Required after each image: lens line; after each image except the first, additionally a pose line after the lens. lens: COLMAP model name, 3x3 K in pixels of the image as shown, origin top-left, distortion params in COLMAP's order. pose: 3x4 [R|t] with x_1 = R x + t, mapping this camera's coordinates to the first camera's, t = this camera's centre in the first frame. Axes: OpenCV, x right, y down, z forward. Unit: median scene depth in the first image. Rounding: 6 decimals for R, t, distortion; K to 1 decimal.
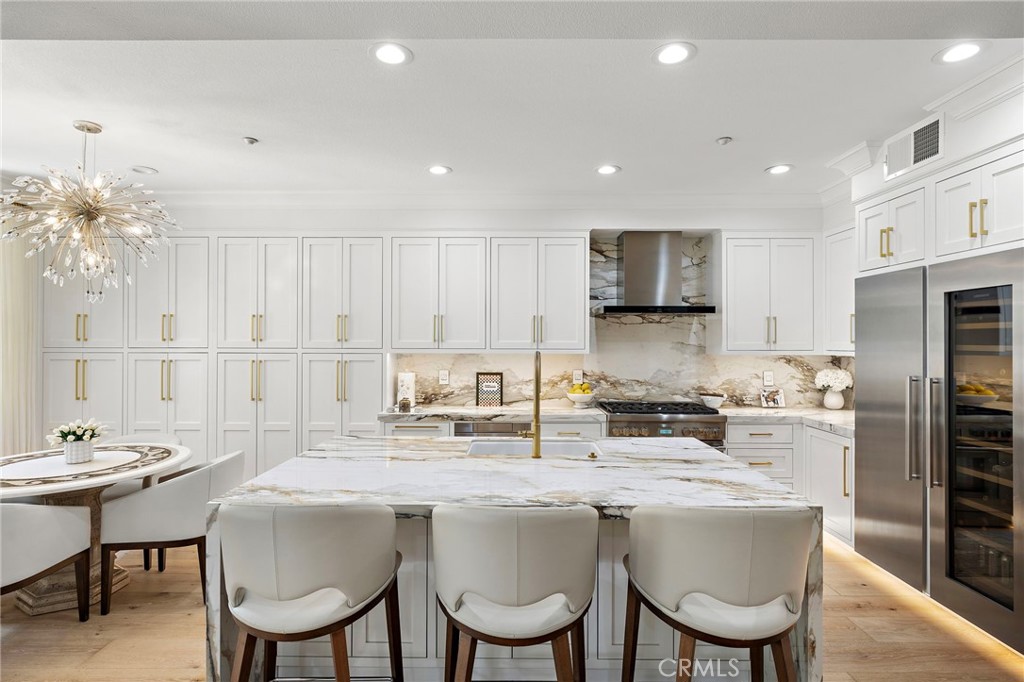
lens RADIAL K [[524.1, 0, 510.3], [0, 524.1, 346.1], [0, 0, 1]] dist [-0.005825, -0.001372]
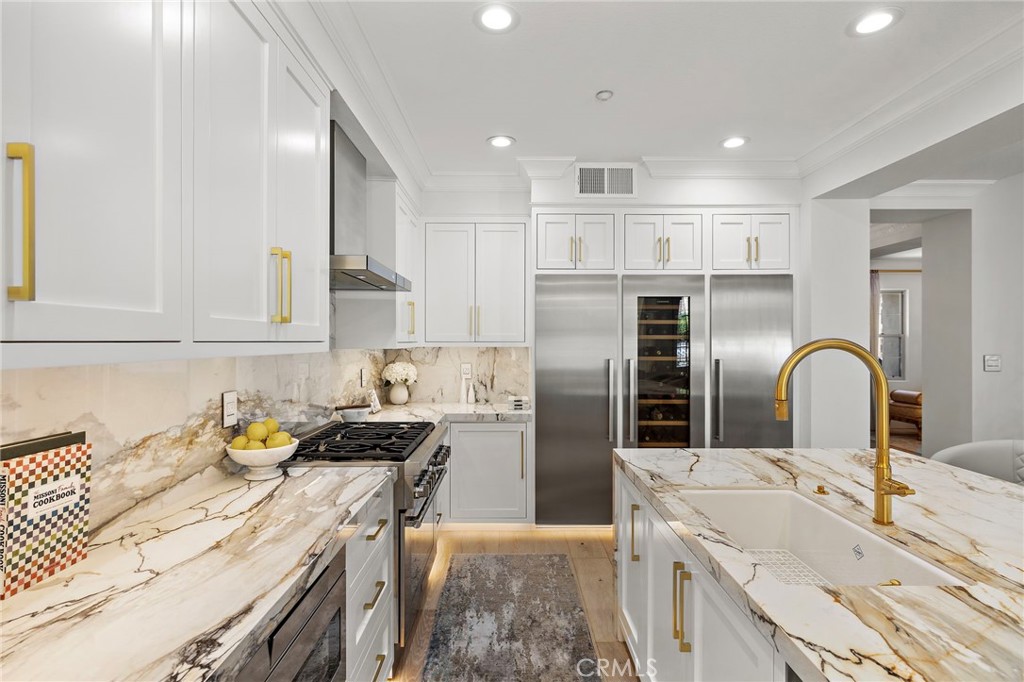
lens RADIAL K [[494.0, 0, 510.6], [0, 494.0, 338.6], [0, 0, 1]] dist [0.000456, -0.000089]
pose [[-0.008315, 0.002654, 0.999962, -0.273818], [0.006714, 0.999974, -0.002599, 0.004929], [-0.999943, 0.006692, -0.008333, 0.786192]]
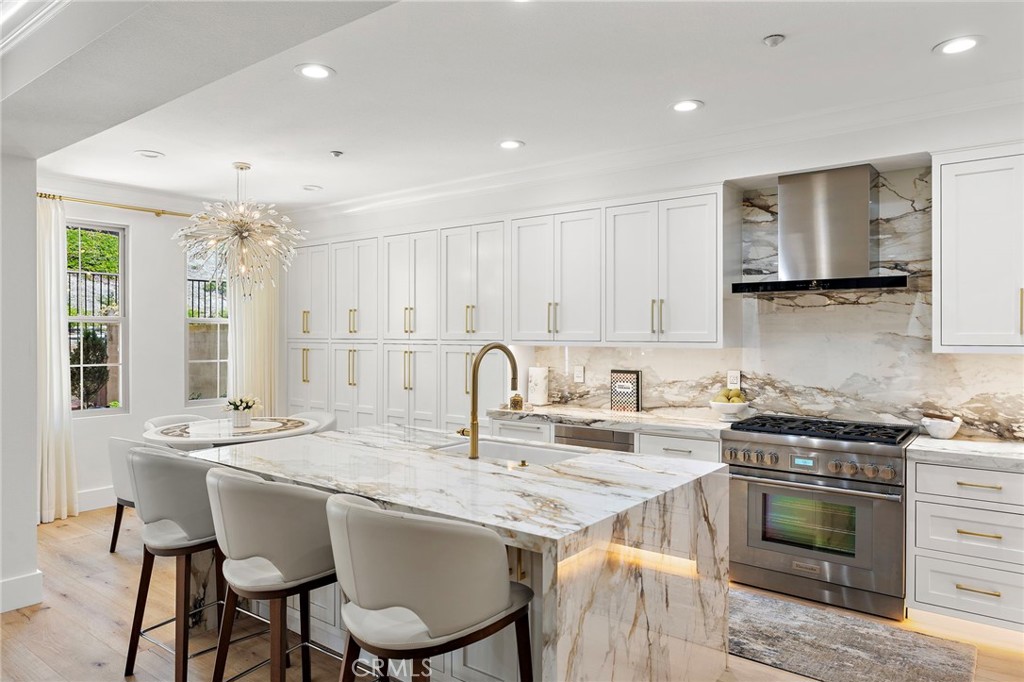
lens RADIAL K [[662.6, 0, 510.7], [0, 662.6, 338.1], [0, 0, 1]] dist [0.001472, 0.000069]
pose [[0.800139, 0.002033, -0.599811, 0.443727], [-0.002898, 0.999996, -0.000477, 0.001272], [0.599808, 0.002120, 0.800141, 0.060120]]
